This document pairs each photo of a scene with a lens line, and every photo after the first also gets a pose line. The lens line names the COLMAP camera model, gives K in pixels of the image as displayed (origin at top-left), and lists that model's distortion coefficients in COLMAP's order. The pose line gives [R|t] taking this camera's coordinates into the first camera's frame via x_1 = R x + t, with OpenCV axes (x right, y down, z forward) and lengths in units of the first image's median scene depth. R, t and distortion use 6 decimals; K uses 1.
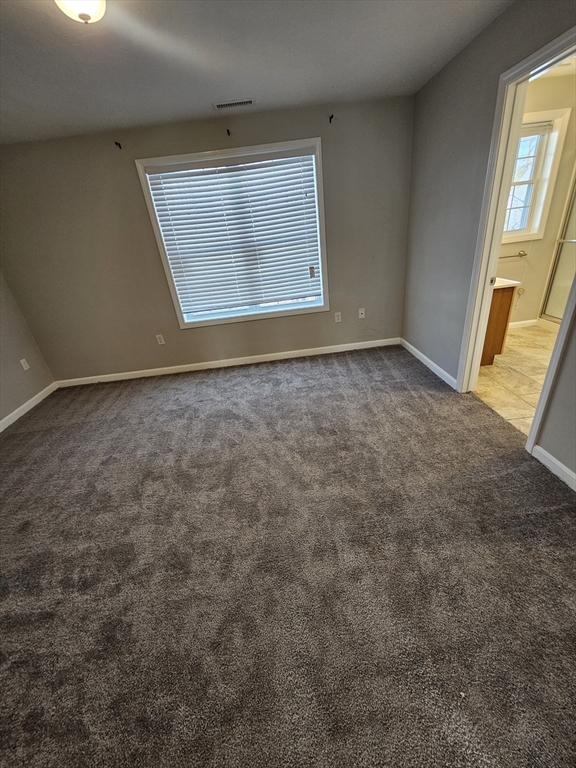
lens RADIAL K [[313.7, 0, 286.8], [0, 313.7, 386.4], [0, 0, 1]] dist [-0.000183, 0.000041]
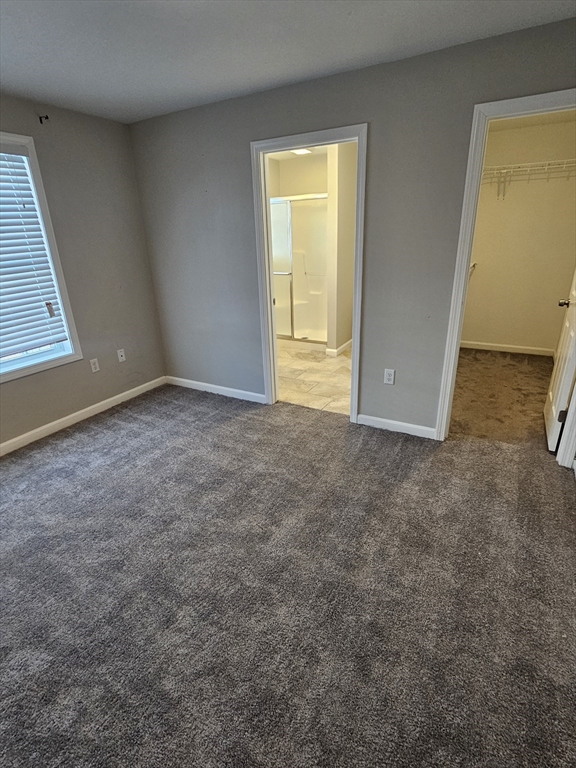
lens RADIAL K [[394.8, 0, 284.9], [0, 394.8, 385.3], [0, 0, 1]] dist [0.001307, 0.000323]
pose [[0.554671, -0.215127, 0.803779, -0.421421], [0.348605, 0.937213, 0.010275, -0.033454], [-0.755523, 0.274502, 0.594840, 0.134243]]
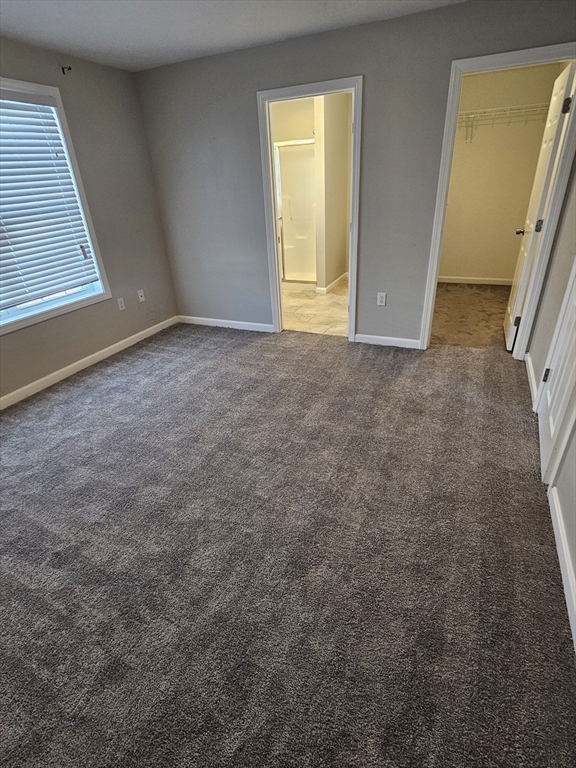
lens RADIAL K [[394.8, 0, 284.9], [0, 394.8, 385.3], [0, 0, 1]] dist [0.001307, 0.000323]
pose [[0.479576, -0.328574, 0.813662, -0.667035], [0.392529, 0.909633, 0.135971, 0.005506], [-0.784811, 0.254178, 0.565213, 0.139075]]
